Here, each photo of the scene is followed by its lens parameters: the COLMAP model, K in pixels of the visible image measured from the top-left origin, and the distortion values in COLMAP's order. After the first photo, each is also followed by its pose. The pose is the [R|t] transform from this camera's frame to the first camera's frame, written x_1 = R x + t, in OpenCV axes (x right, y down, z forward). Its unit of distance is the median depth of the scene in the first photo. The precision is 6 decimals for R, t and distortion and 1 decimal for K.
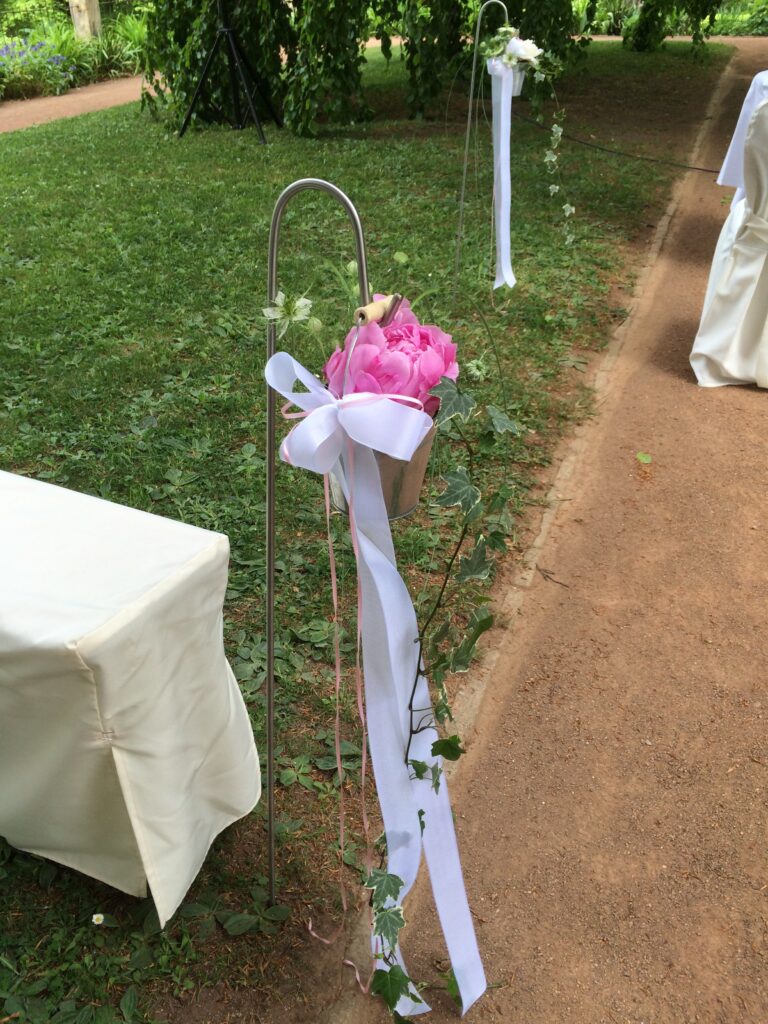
lens RADIAL K [[888.7, 0, 387.3], [0, 888.7, 512.4], [0, 0, 1]] dist [0.051799, -0.092615]
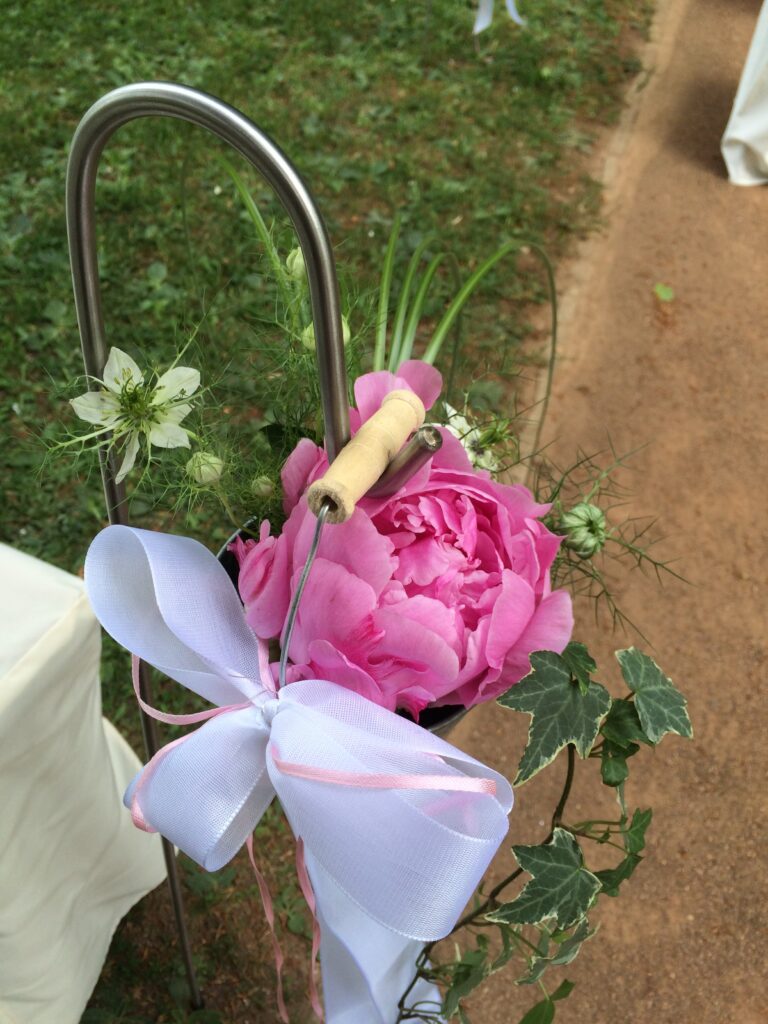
lens RADIAL K [[888.7, 0, 389.7], [0, 888.7, 519.4], [0, 0, 1]] dist [0.051799, -0.092615]
pose [[0.997709, 0.004103, 0.067529, -0.007866], [-0.023952, 0.954932, 0.295856, -0.088734], [-0.063271, -0.296796, 0.952843, 0.179158]]
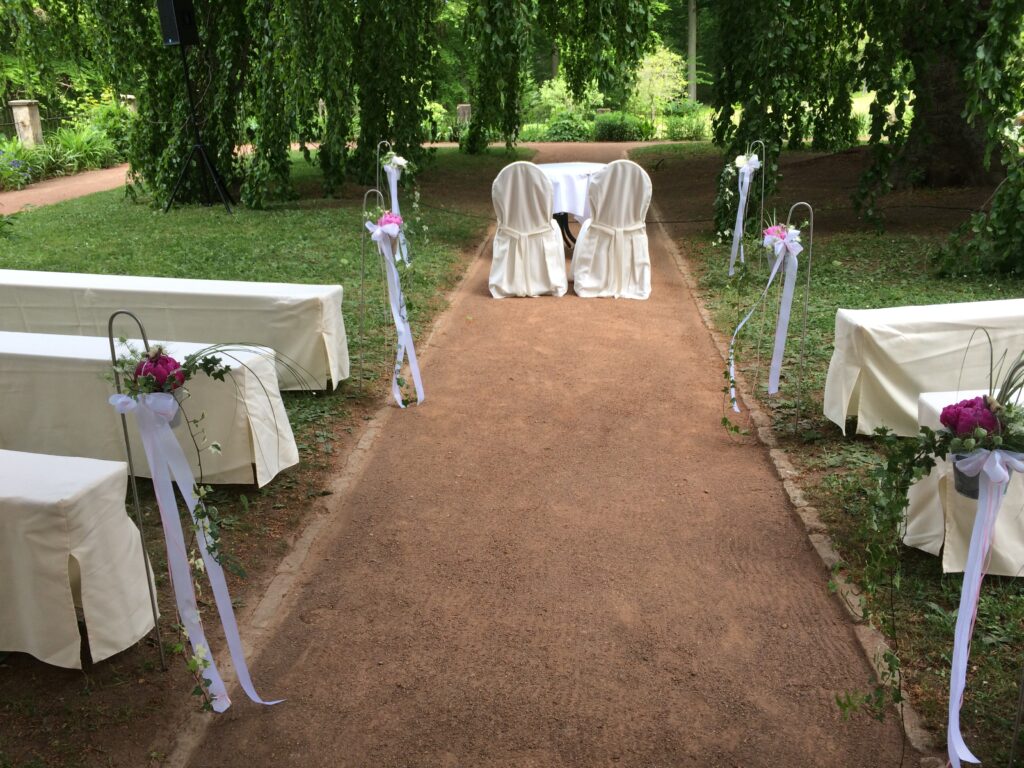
lens RADIAL K [[888.7, 0, 537.6], [0, 888.7, 406.5], [0, 0, 1]] dist [0.051799, -0.092615]
pose [[0.955604, -0.087108, 0.281483, -0.216631], [0.140088, 0.974742, -0.173938, 0.567367], [-0.259221, 0.205648, 0.943670, -1.169758]]
